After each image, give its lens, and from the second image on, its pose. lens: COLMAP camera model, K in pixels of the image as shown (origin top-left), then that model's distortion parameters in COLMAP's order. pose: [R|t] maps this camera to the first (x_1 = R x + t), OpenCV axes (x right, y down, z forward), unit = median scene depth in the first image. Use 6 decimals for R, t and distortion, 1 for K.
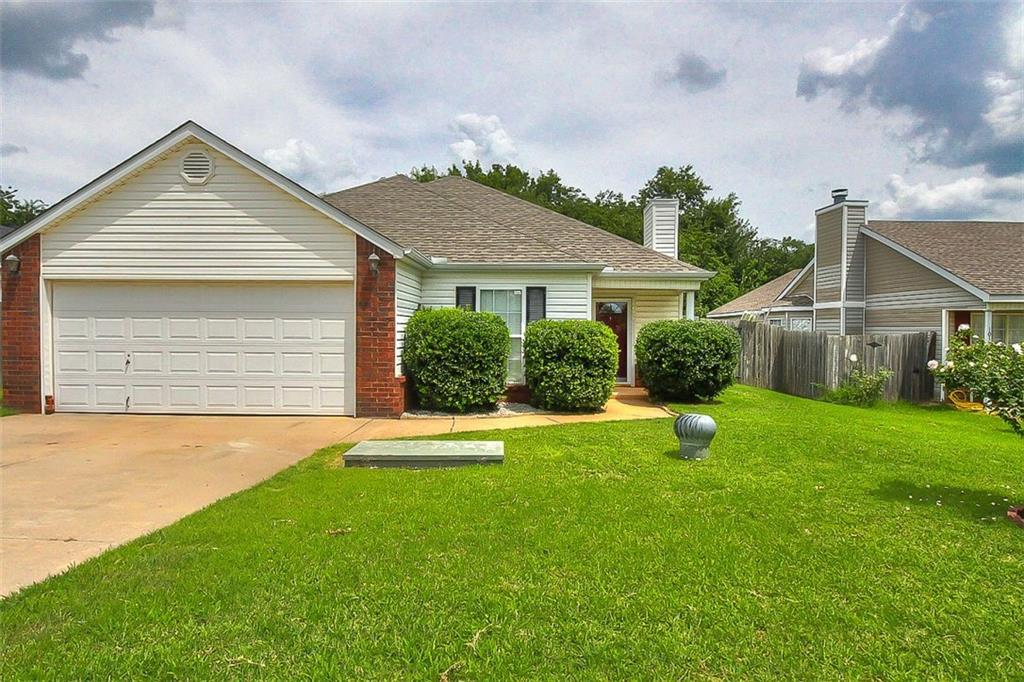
lens RADIAL K [[600.0, 0, 512.0], [0, 600.0, 341.0], [0, 0, 1]] dist [0.000022, -0.001122]
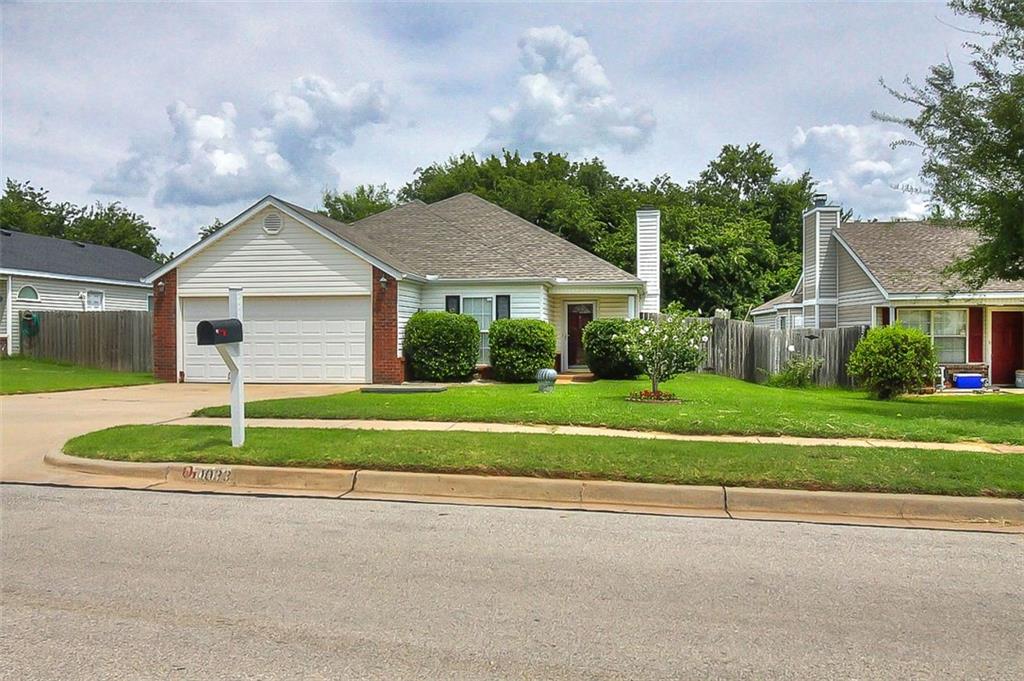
lens RADIAL K [[842.1, 0, 512.0], [0, 842.1, 340.5], [0, 0, 1]] dist [0.025169, 0.002307]
pose [[0.991762, -0.008681, -0.127797, 0.345304], [0.007102, 0.999893, -0.012803, 0.043379], [0.127895, 0.011790, 0.991718, -1.021933]]
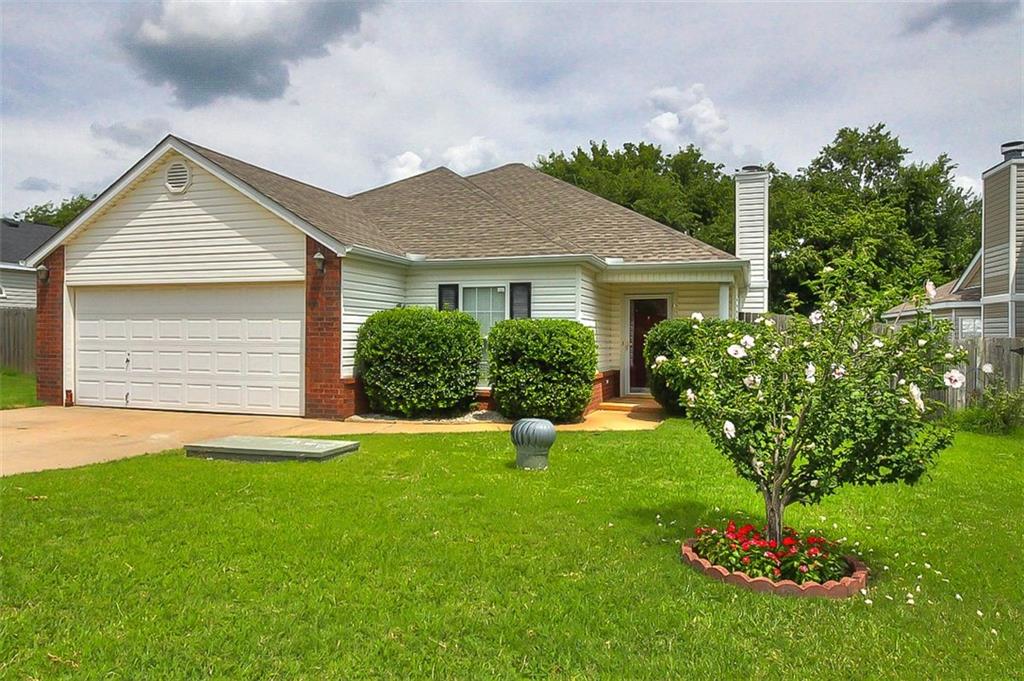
lens RADIAL K [[699.5, 0, 508.2], [0, 699.5, 333.2], [0, 0, 1]] dist [0.007756, 0.002502]
pose [[0.955410, -0.002220, -0.295275, 0.375505], [-0.005344, 0.999678, -0.024807, 0.012900], [0.295235, 0.025279, 0.955090, -0.007052]]
